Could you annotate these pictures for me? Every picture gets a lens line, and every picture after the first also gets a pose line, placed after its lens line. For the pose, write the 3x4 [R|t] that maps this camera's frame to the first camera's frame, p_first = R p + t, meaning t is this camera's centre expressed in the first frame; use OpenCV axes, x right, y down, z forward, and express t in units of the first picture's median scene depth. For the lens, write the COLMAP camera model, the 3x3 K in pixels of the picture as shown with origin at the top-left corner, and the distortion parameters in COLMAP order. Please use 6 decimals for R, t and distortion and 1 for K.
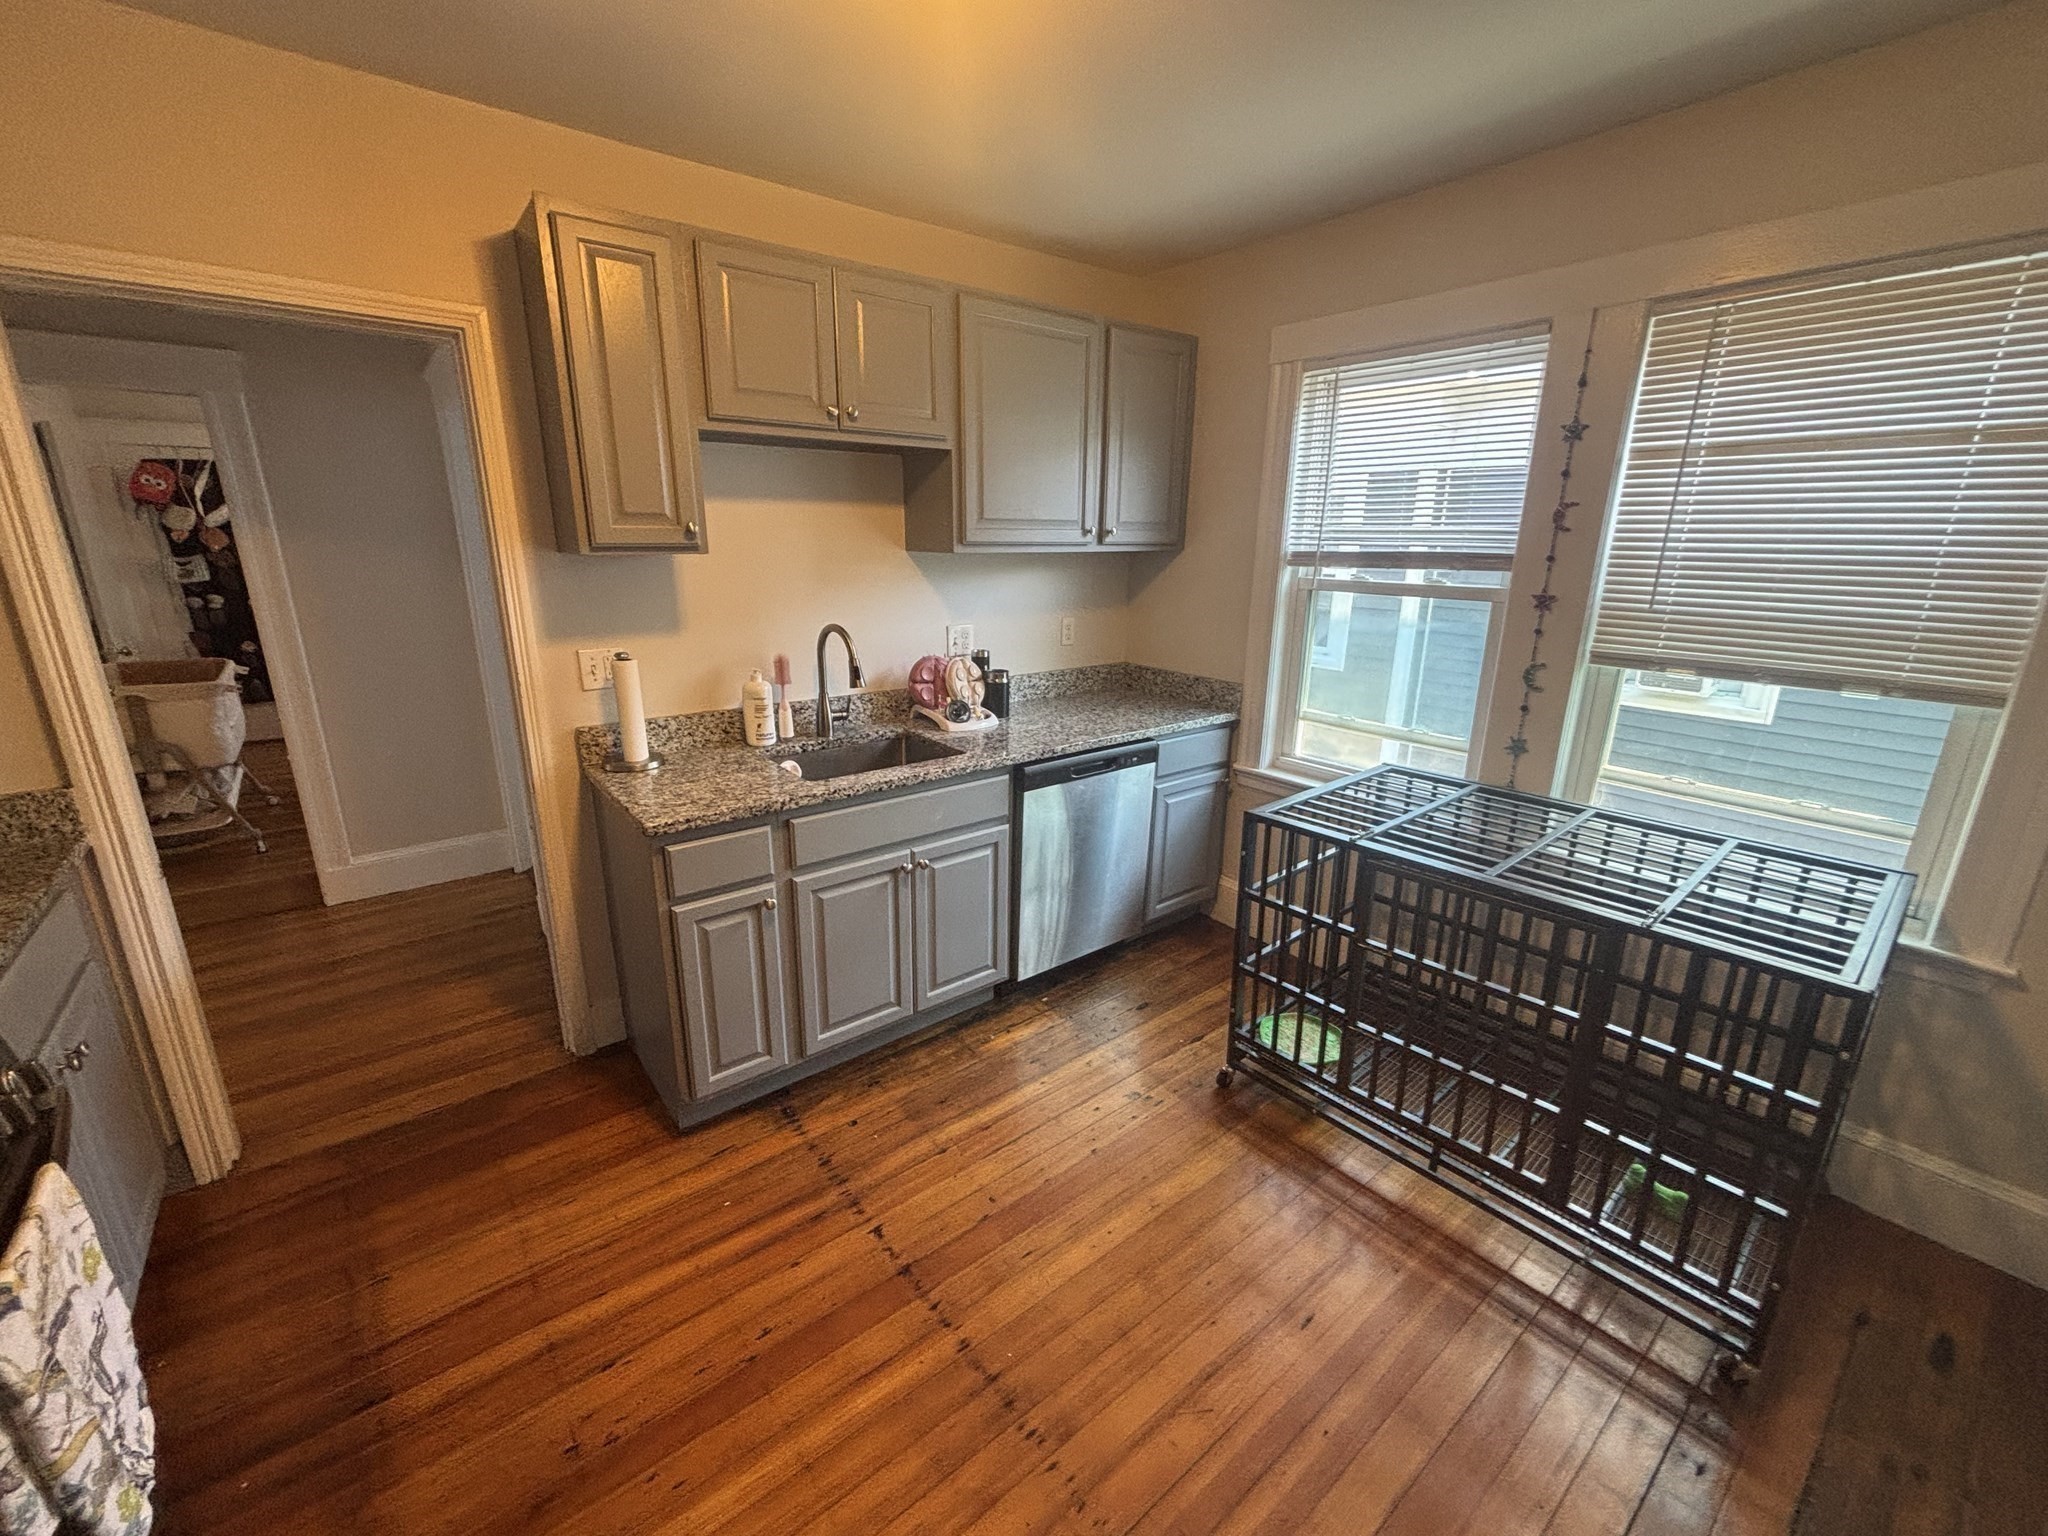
lens RADIAL K [[831.8, 0, 1032.5], [0, 831.8, 776.8], [0, 0, 1]] dist [-0.002991, -0.000344]
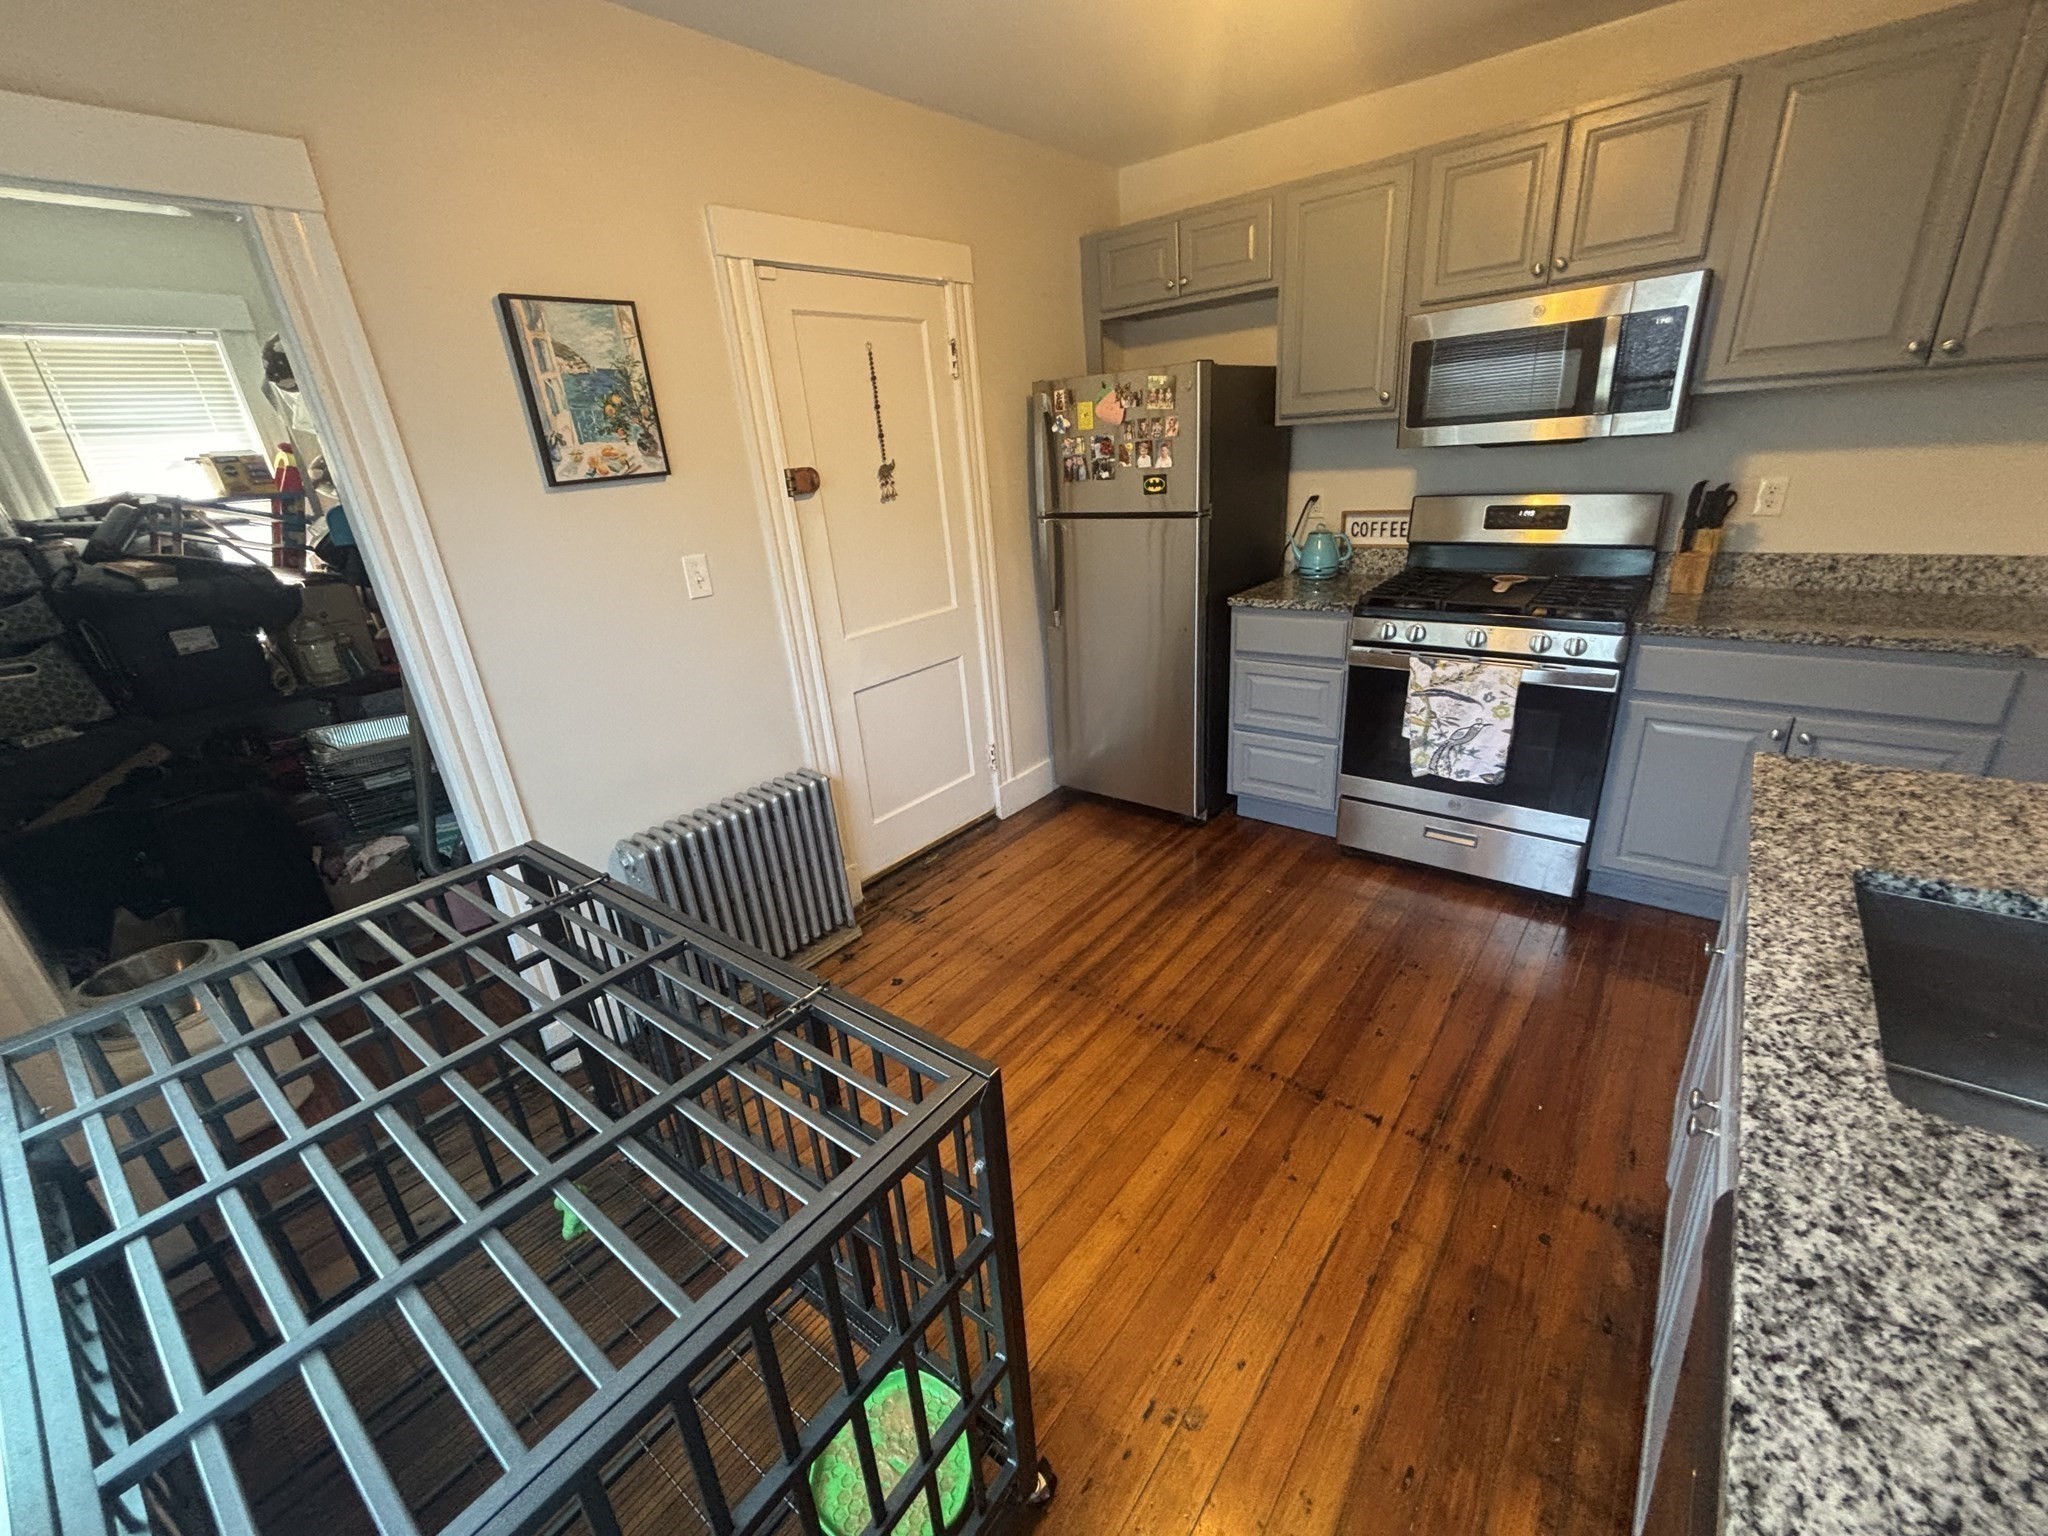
lens RADIAL K [[831.8, 0, 1021.8], [0, 831.8, 769.8], [0, 0, 1]] dist [-0.002991, -0.000344]
pose [[-0.973804, 0.140562, -0.178742, 0.359680], [0.003591, 0.795467, 0.605987, -0.410007], [0.227362, 0.589470, -0.775133, 1.473265]]
